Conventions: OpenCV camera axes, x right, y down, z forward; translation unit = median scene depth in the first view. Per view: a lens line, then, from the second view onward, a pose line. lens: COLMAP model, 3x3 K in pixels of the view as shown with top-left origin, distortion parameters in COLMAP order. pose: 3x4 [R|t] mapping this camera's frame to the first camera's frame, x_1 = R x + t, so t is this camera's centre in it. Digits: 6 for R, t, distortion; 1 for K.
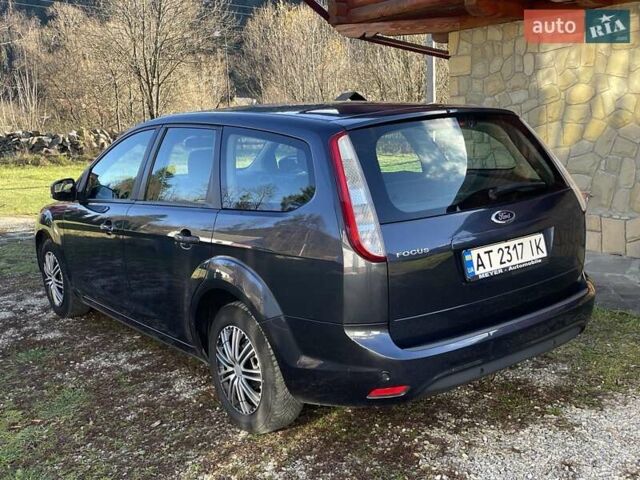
lens RADIAL K [[715.9, 0, 323.7], [0, 715.9, 240.4], [0, 0, 1]] dist [0.156899, -0.328179]
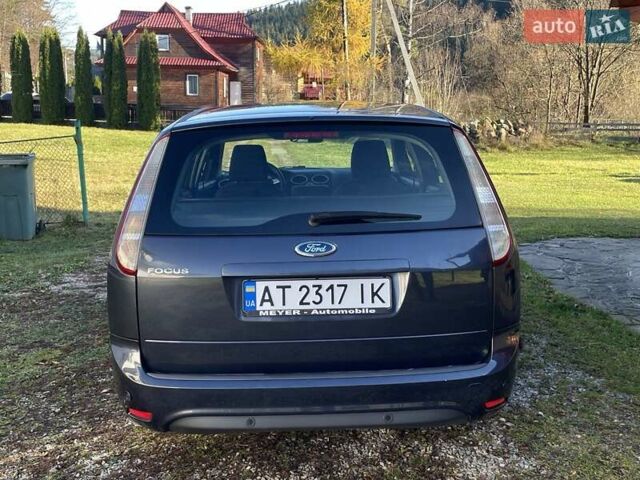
lens RADIAL K [[715.9, 0, 323.7], [0, 715.9, 240.4], [0, 0, 1]] dist [0.156899, -0.328179]
pose [[0.817509, 0.145531, -0.557225, 0.083352], [-0.137564, 0.988883, 0.056446, -0.010578], [0.559245, 0.030509, 0.828441, 0.037258]]
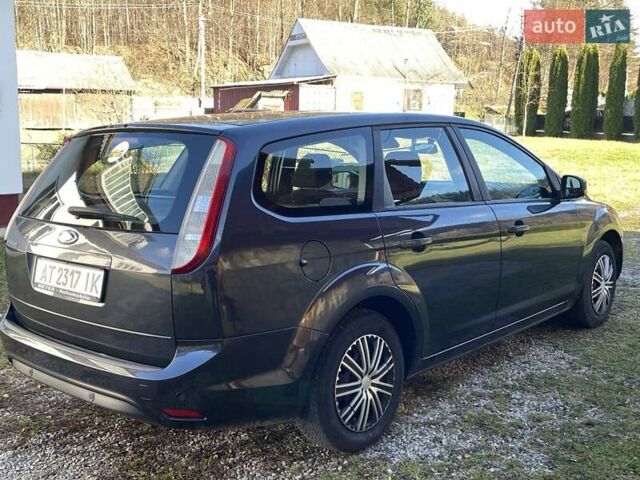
lens RADIAL K [[715.9, 0, 323.7], [0, 715.9, 240.4], [0, 0, 1]] dist [0.156899, -0.328179]
pose [[0.185751, 0.196088, -0.962832, 0.144742], [-0.175813, 0.970705, 0.163774, -0.028816], [0.966740, 0.138858, 0.214784, 0.130713]]
